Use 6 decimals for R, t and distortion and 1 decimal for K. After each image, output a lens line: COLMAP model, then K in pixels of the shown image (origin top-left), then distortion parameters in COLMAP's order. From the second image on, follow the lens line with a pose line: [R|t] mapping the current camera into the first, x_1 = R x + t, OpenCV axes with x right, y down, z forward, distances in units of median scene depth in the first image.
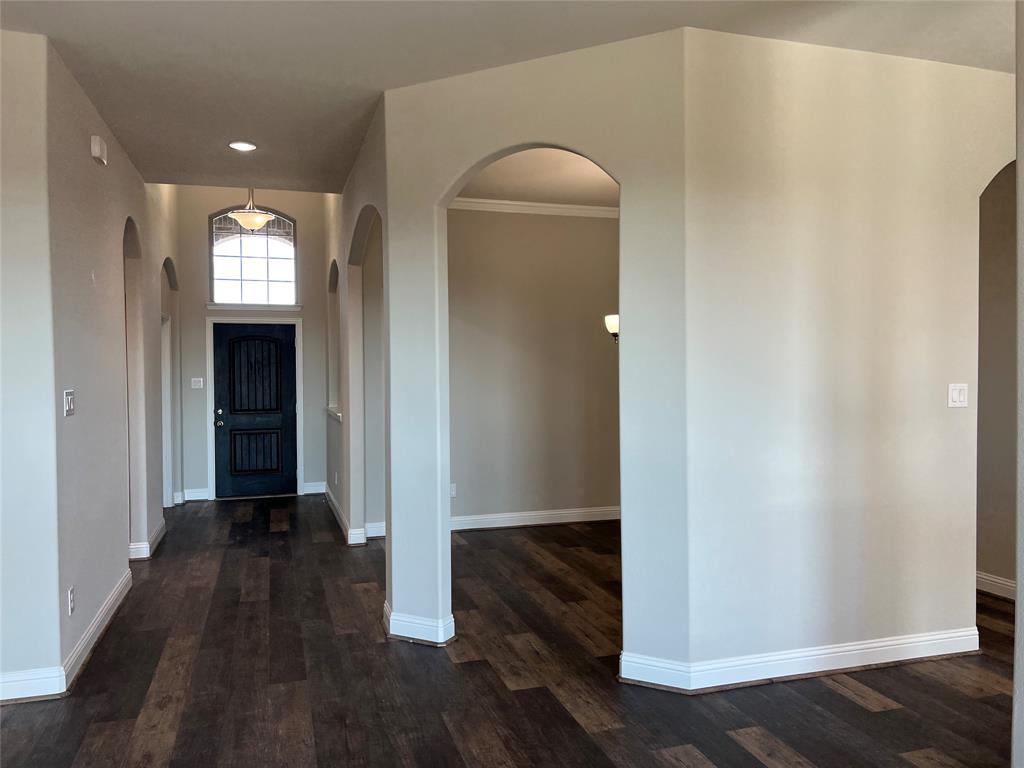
lens RADIAL K [[772.2, 0, 515.2], [0, 772.2, 383.2], [0, 0, 1]] dist [0.042384, -0.035526]
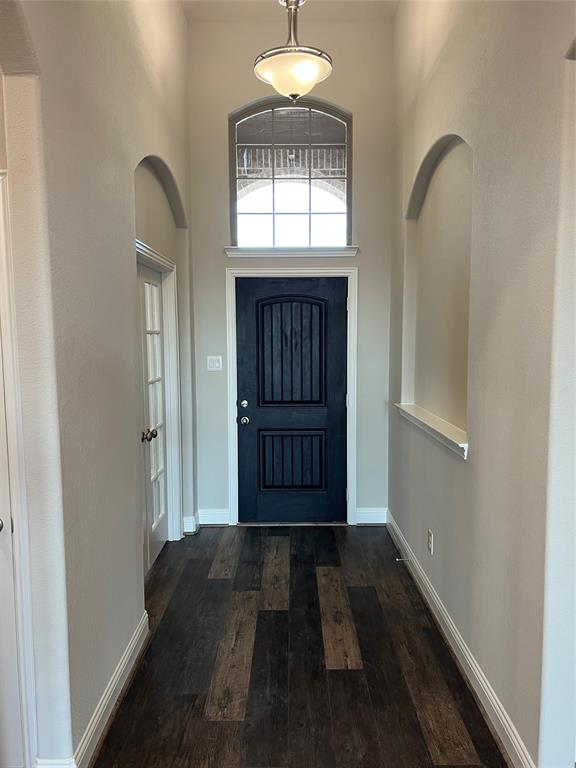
lens RADIAL K [[579.1, 0, 288.5], [0, 579.1, 387.7], [0, 0, 1]] dist [0.042384, -0.035526]
pose [[0.953103, 0.029685, -0.301186, -0.181332], [-0.006766, 0.997019, 0.076857, -0.018629], [0.302570, -0.071215, 0.950463, 0.506385]]
